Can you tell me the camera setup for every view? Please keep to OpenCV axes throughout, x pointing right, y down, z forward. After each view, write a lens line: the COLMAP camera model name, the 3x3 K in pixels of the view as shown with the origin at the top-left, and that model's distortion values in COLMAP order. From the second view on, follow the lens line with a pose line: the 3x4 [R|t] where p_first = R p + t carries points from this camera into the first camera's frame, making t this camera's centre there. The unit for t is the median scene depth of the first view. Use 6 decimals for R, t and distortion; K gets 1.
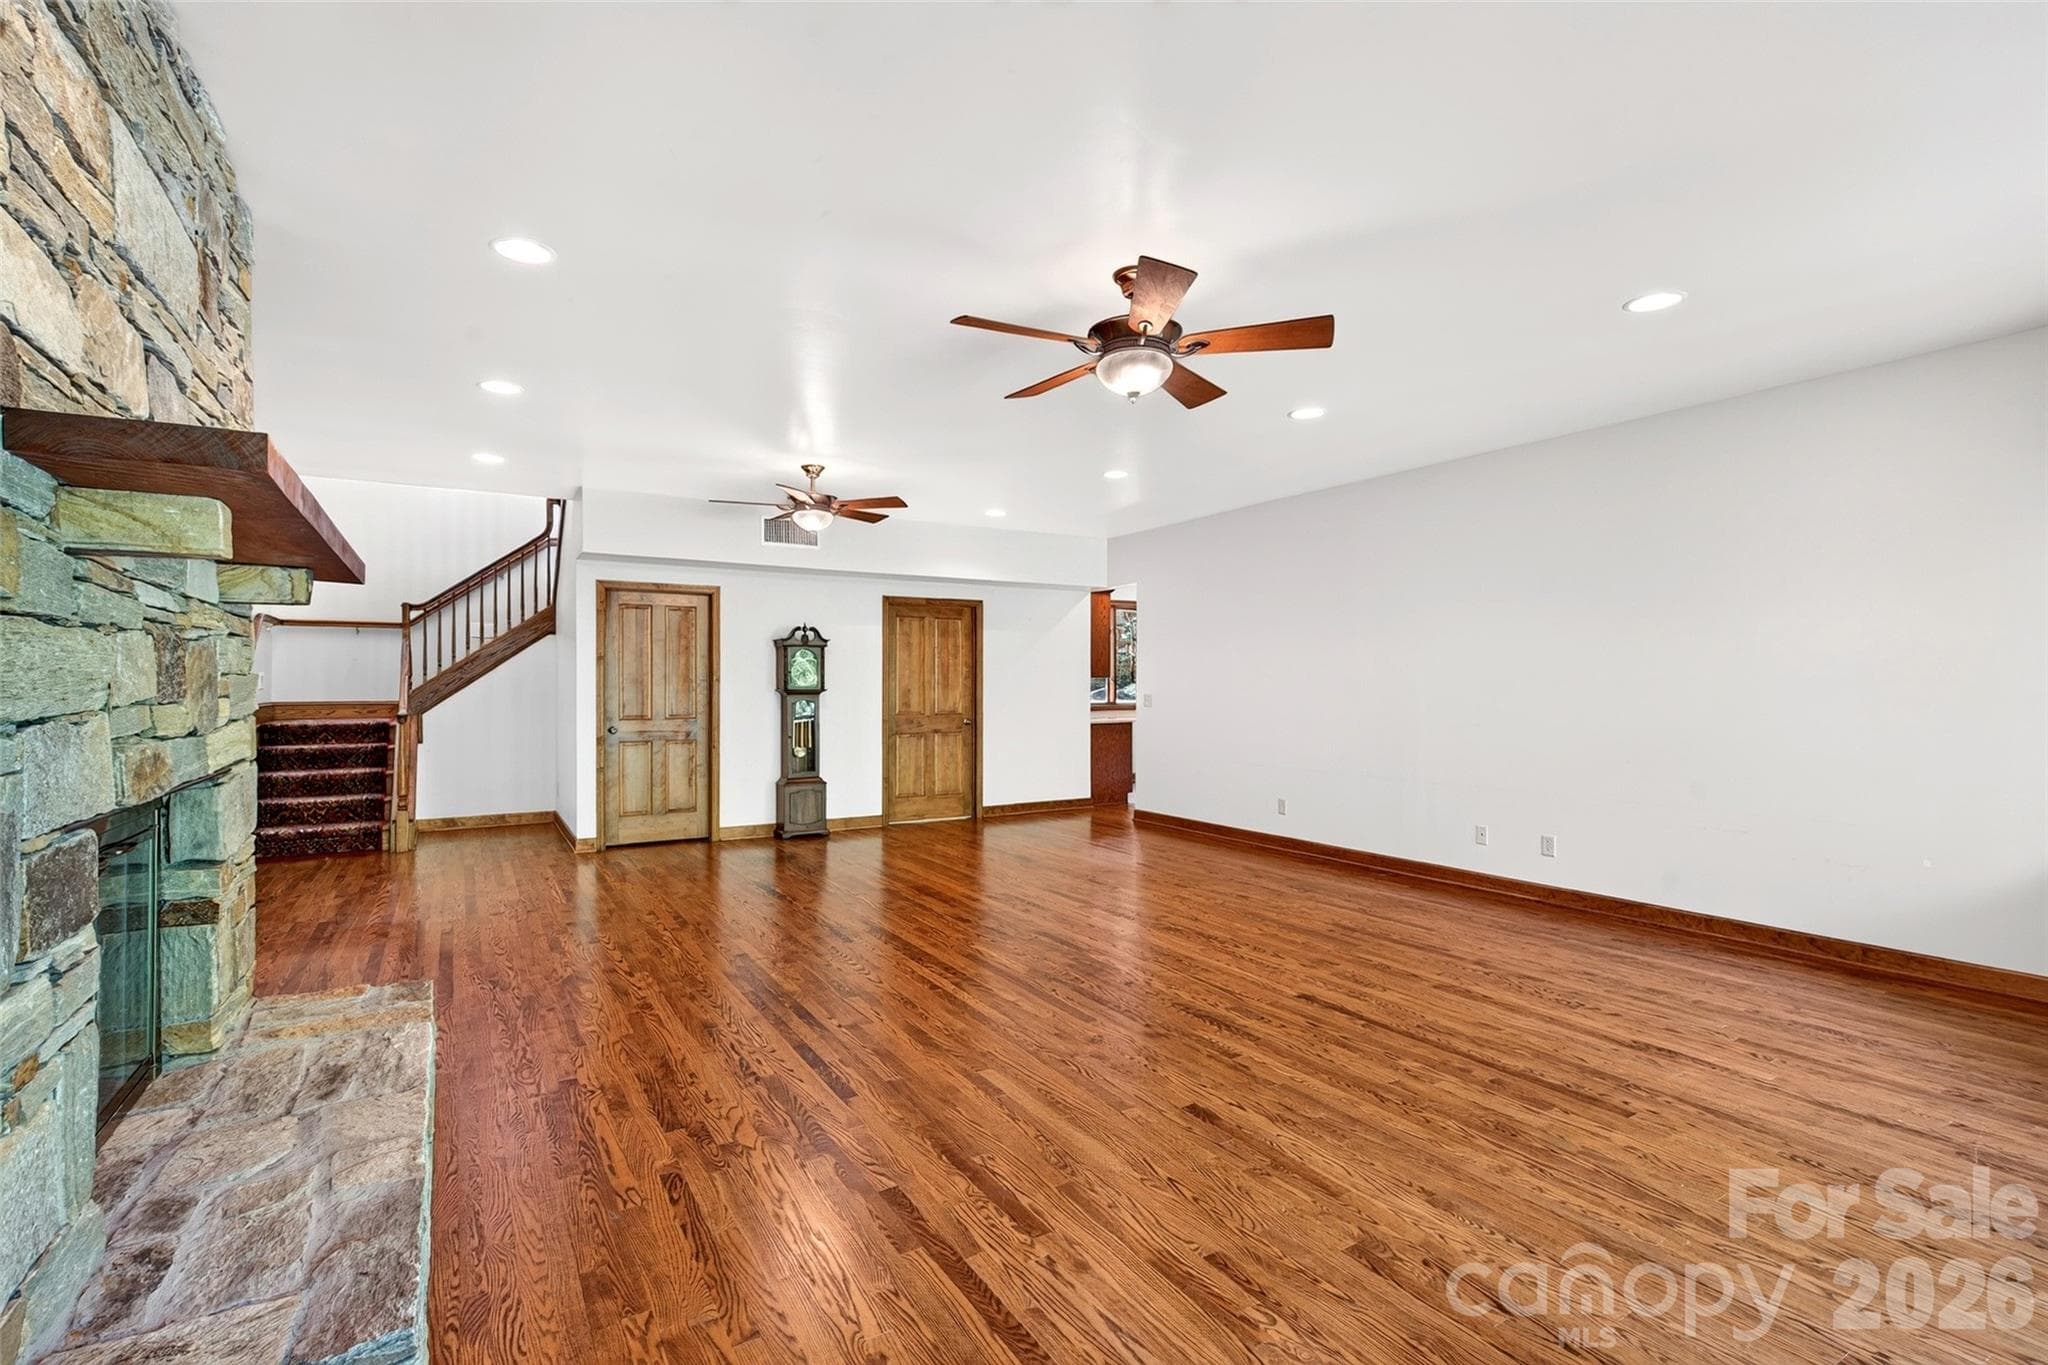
lens RADIAL K [[925.0, 0, 1011.2], [0, 925.0, 683.7], [0, 0, 1]] dist [0.008450, 0.000376]
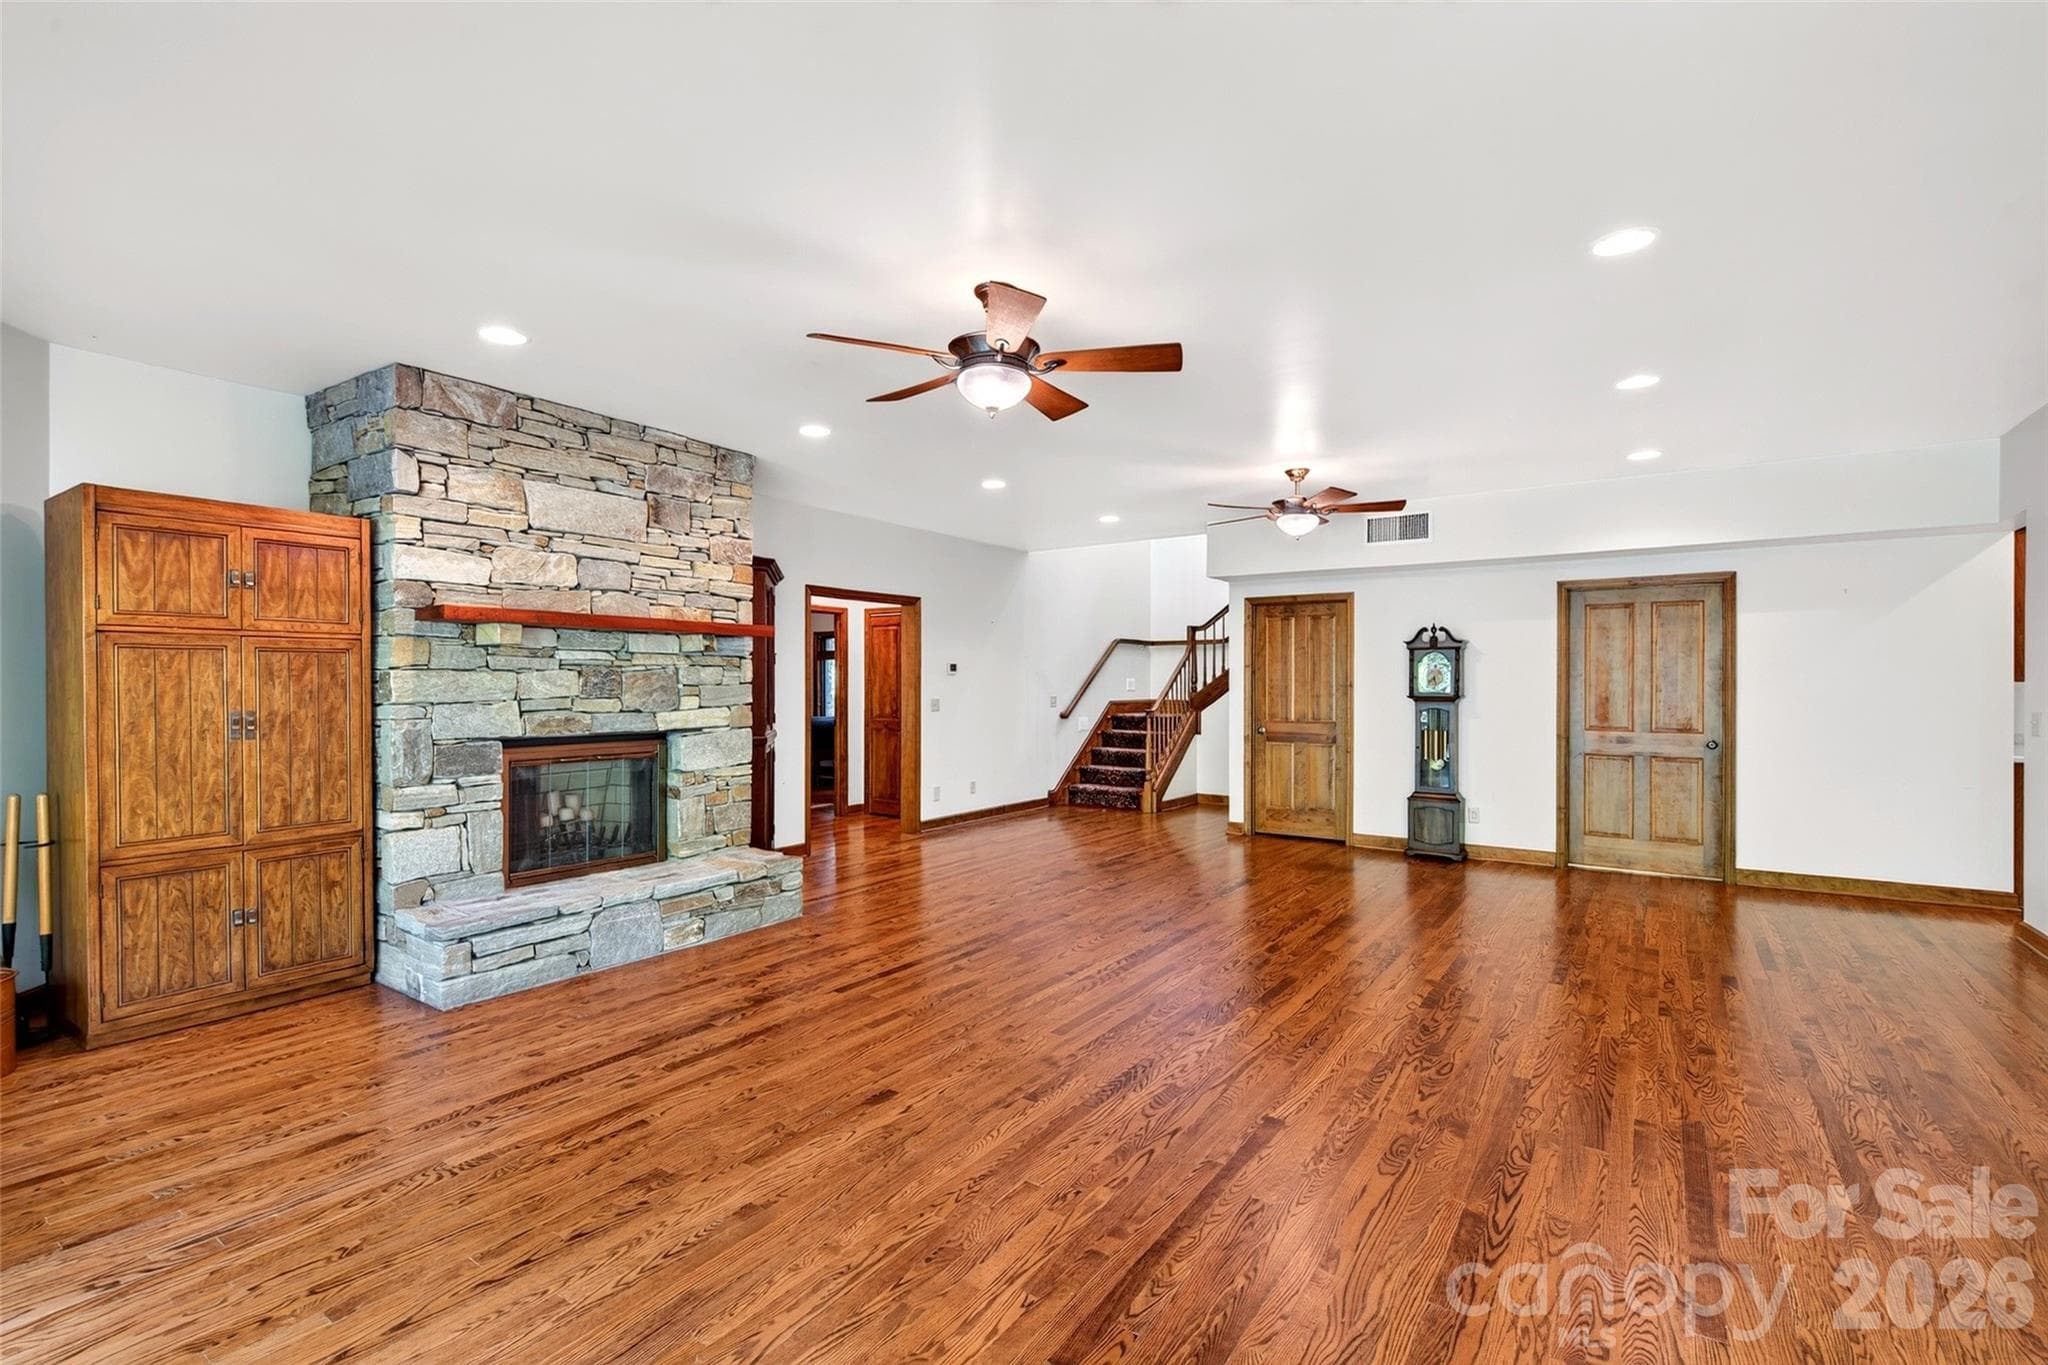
lens RADIAL K [[925.0, 0, 1007.7], [0, 925.0, 685.4], [0, 0, 1]] dist [0.008450, 0.000376]
pose [[0.409148, 0.001692, -0.912467, 0.719769], [-0.001680, 0.999998, 0.001101, -0.007236], [0.912467, 0.001083, 0.409150, 0.404402]]
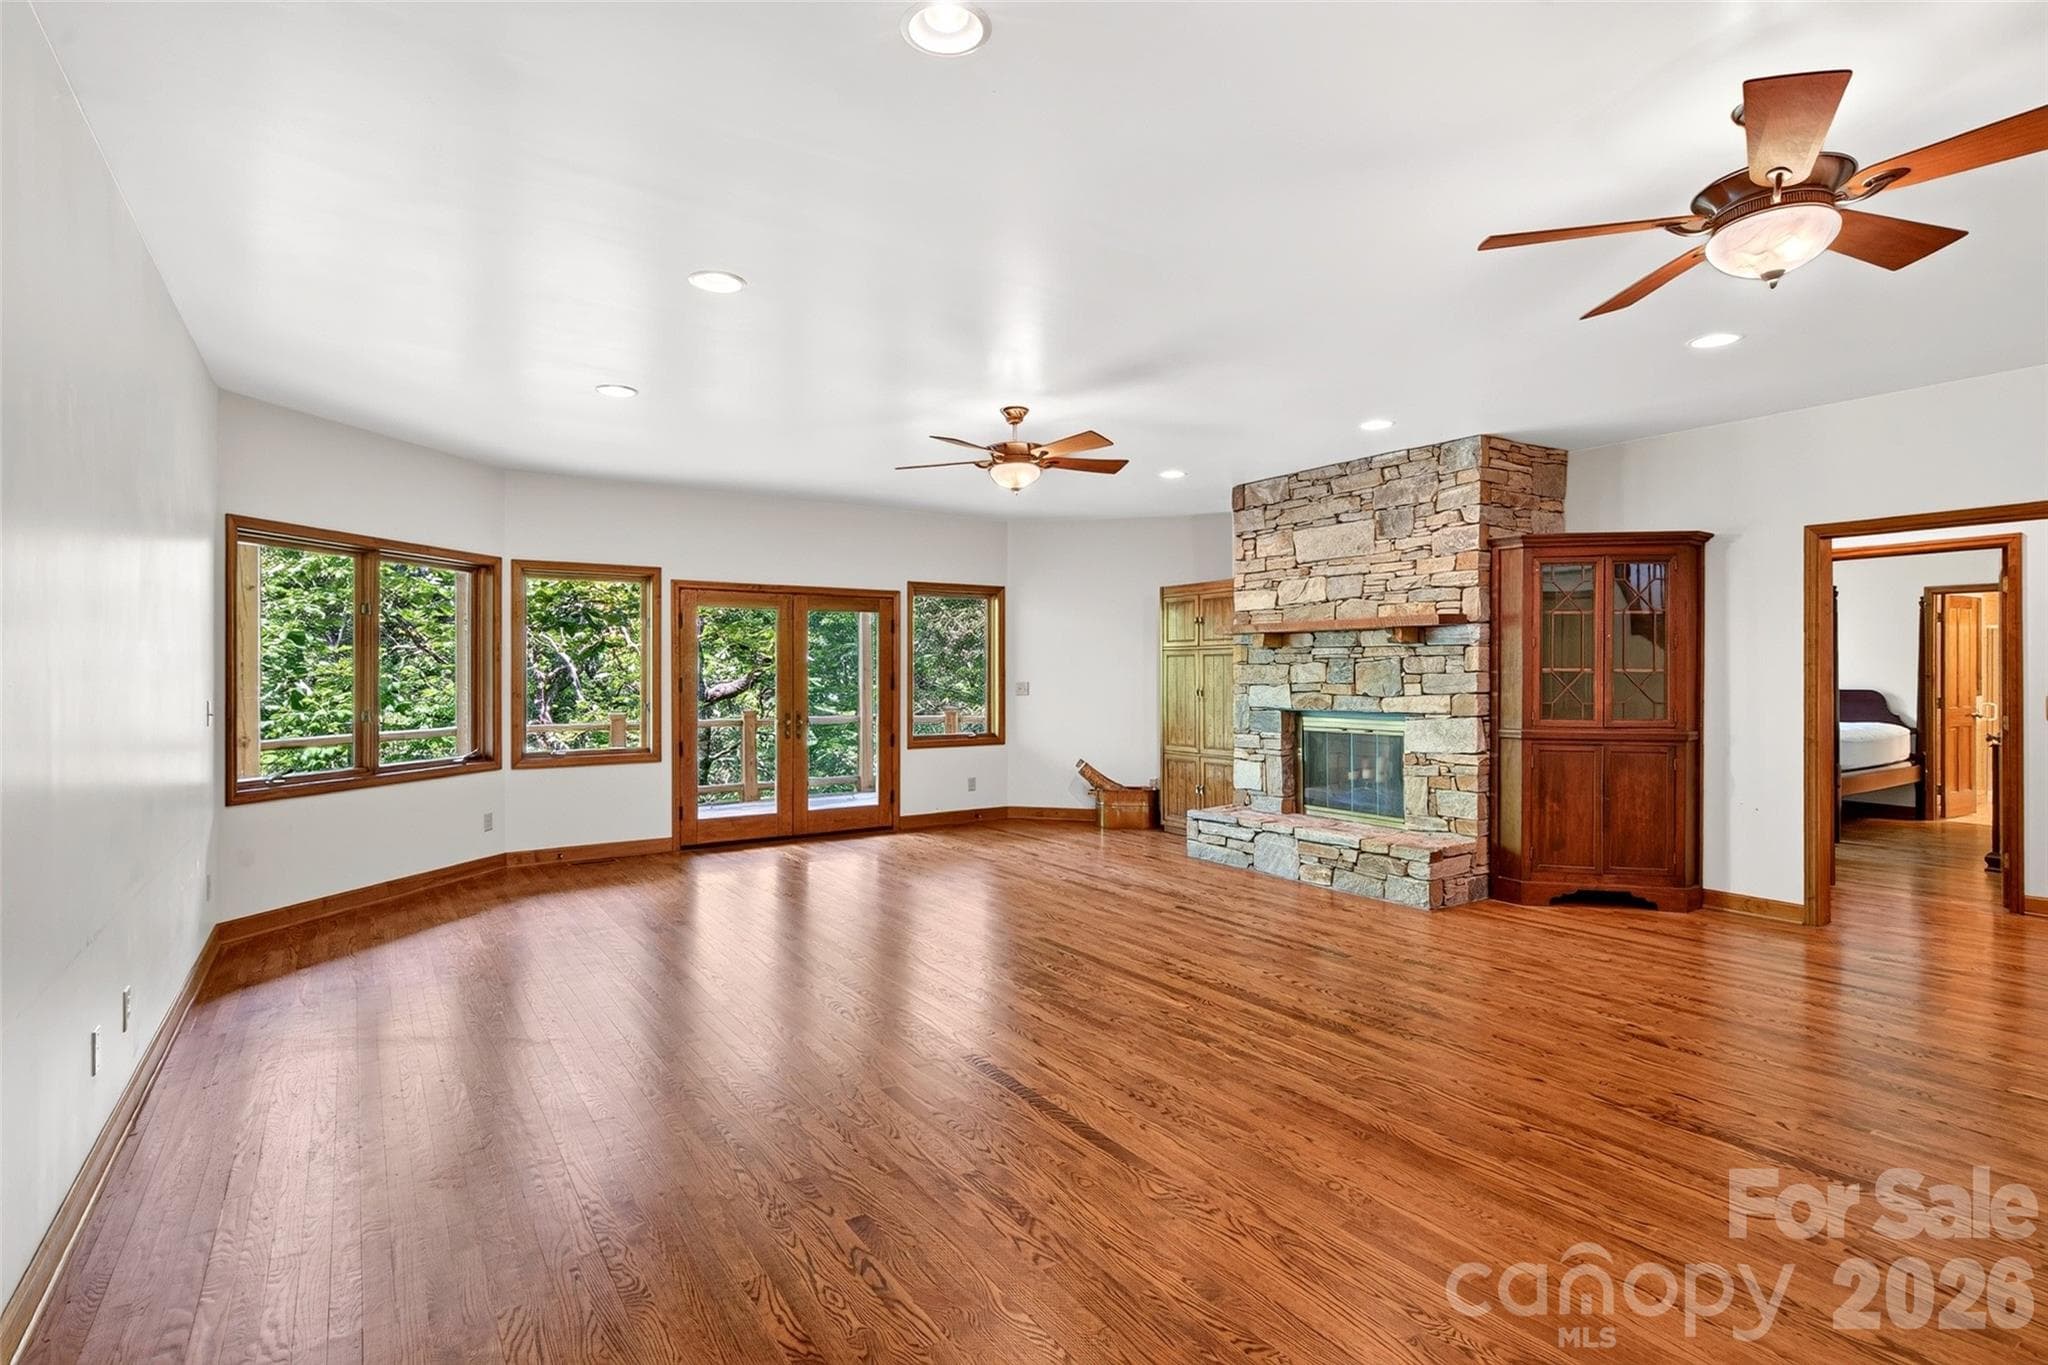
lens RADIAL K [[1004.2, 0, 1027.3], [0, 1004.2, 674.2], [0, 0, 1]] dist [0.001770, -0.000173]
pose [[-0.998407, -0.000744, -0.056424, 0.138891], [-0.000715, 1.000000, -0.000540, -0.003813], [0.056424, -0.000499, -0.998407, 1.780262]]
